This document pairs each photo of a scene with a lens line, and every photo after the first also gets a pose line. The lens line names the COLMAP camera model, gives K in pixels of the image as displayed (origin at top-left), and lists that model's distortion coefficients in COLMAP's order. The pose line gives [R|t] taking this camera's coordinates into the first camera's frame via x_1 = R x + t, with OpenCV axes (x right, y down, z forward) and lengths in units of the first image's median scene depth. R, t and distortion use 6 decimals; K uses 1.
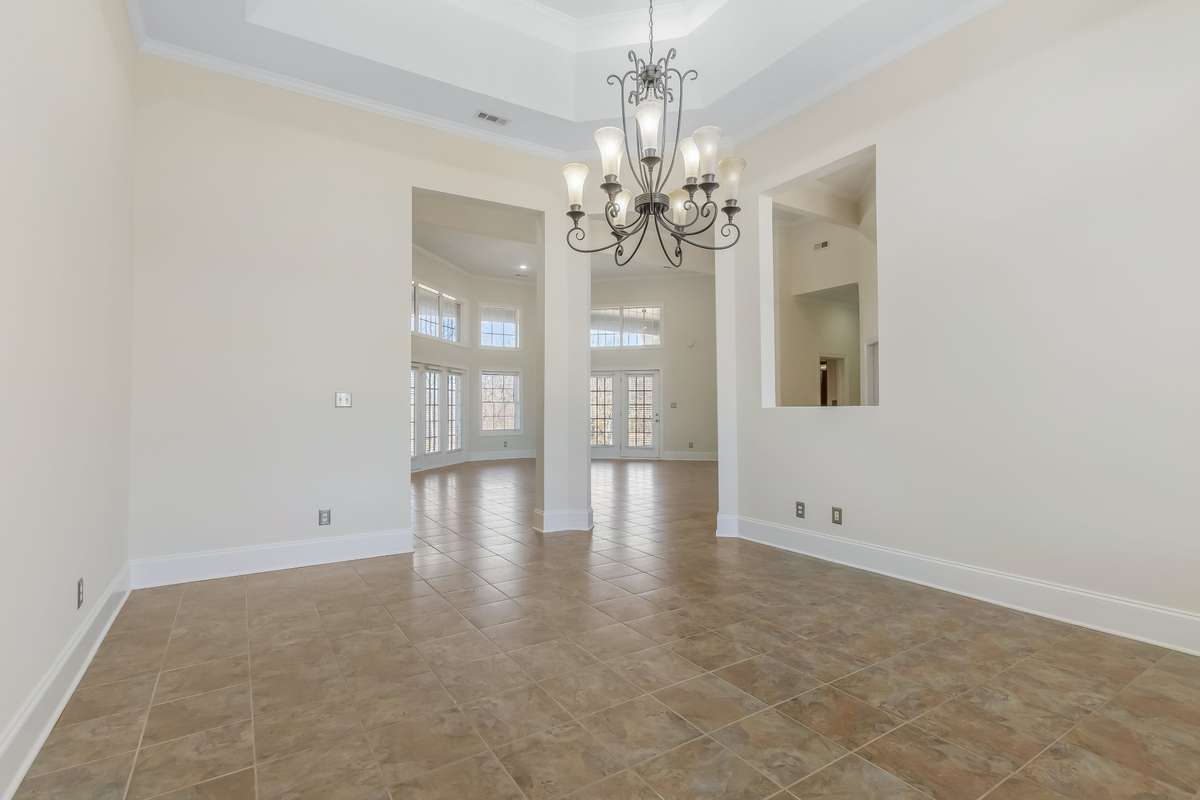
lens RADIAL K [[560.0, 0, 609.1], [0, 560.0, 400.4], [0, 0, 1]] dist [0.000681, 0.000085]
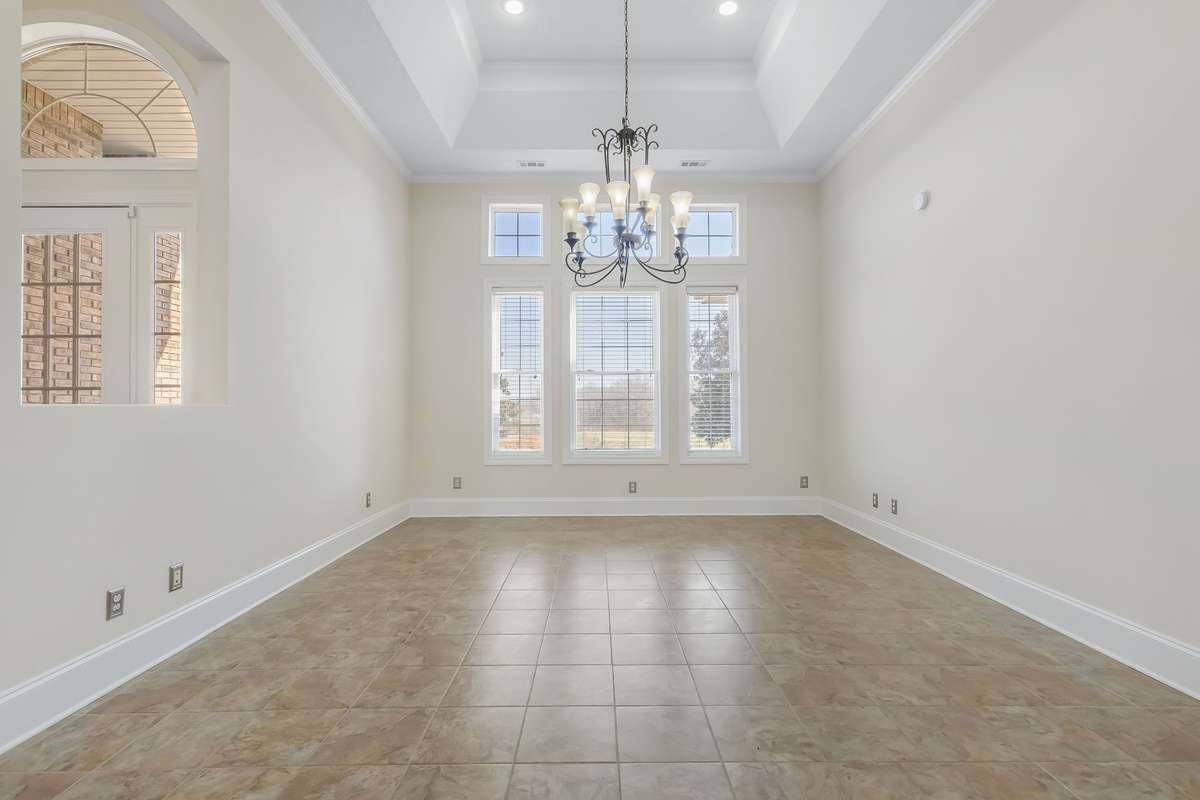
lens RADIAL K [[560.0, 0, 609.1], [0, 560.0, 400.4], [0, 0, 1]] dist [0.000681, 0.000085]
pose [[-0.847489, 0.010942, 0.530700, -0.431731], [-0.000127, 0.999783, -0.020817, 0.026821], [-0.530813, -0.017710, -0.847304, 1.629267]]
